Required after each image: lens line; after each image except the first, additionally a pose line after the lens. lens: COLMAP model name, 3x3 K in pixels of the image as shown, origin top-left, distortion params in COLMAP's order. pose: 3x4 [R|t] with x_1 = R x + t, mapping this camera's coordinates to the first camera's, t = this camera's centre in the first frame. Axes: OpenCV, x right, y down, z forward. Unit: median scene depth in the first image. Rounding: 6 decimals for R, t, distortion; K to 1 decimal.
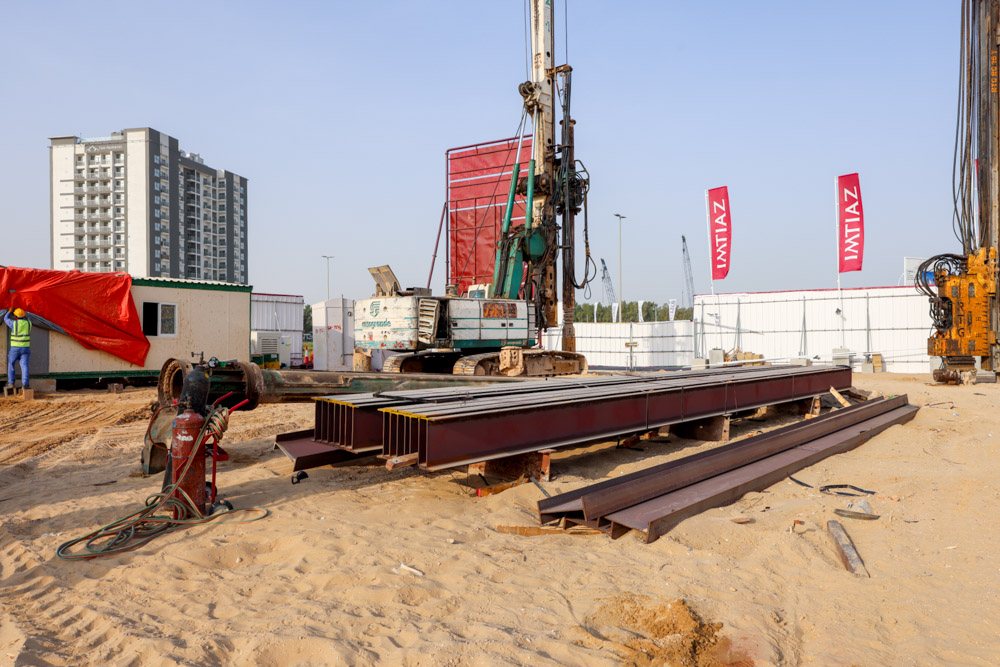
lens RADIAL K [[729.8, 0, 500.0], [0, 729.8, 333.5], [0, 0, 1]] dist [0.004042, 0.003740]
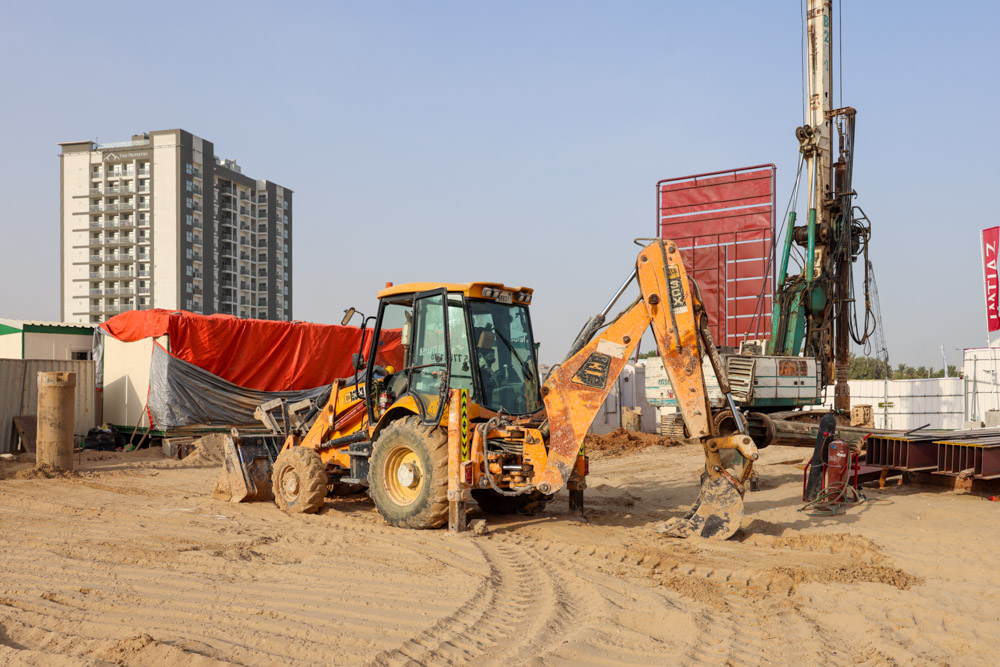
lens RADIAL K [[996.6, 0, 498.9], [0, 996.6, 386.8], [0, 0, 1]] dist [0.011967, -0.003540]
pose [[0.996247, 0.005795, -0.086364, -0.039268], [-0.006089, 0.999977, -0.003148, -0.000007], [0.086344, 0.003662, 0.996259, -0.051397]]
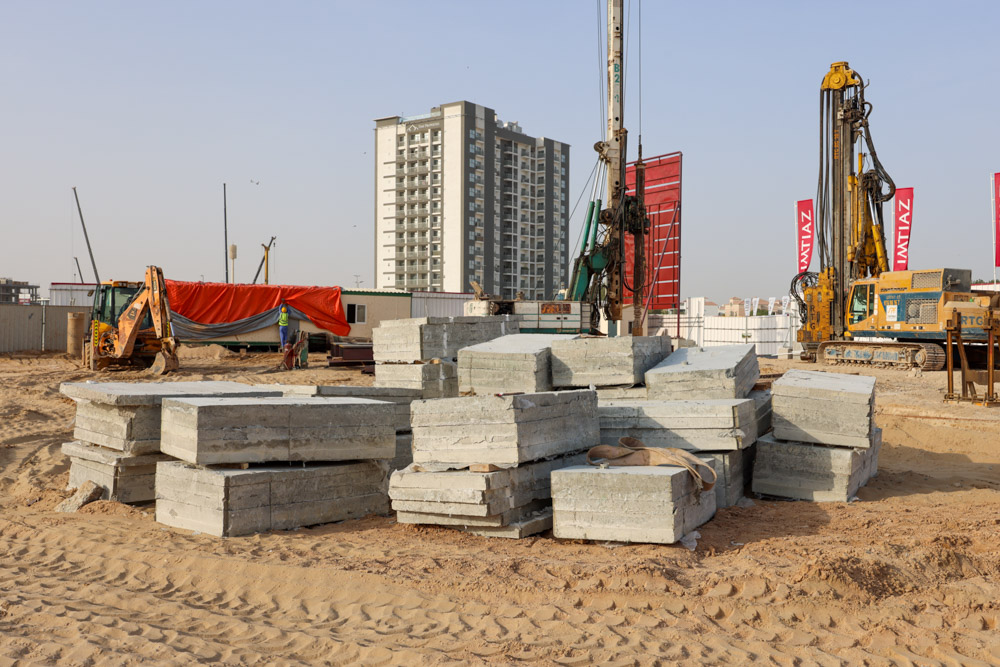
lens RADIAL K [[989.2, 0, 500.0], [0, 989.2, 333.5], [0, 0, 1]] dist [-0.005581, 0.000142]
pose [[0.902462, 0.015561, -0.430487, 0.108778], [-0.011194, 0.999857, 0.012676, -0.000768], [0.430623, -0.006620, 0.902508, -0.123098]]
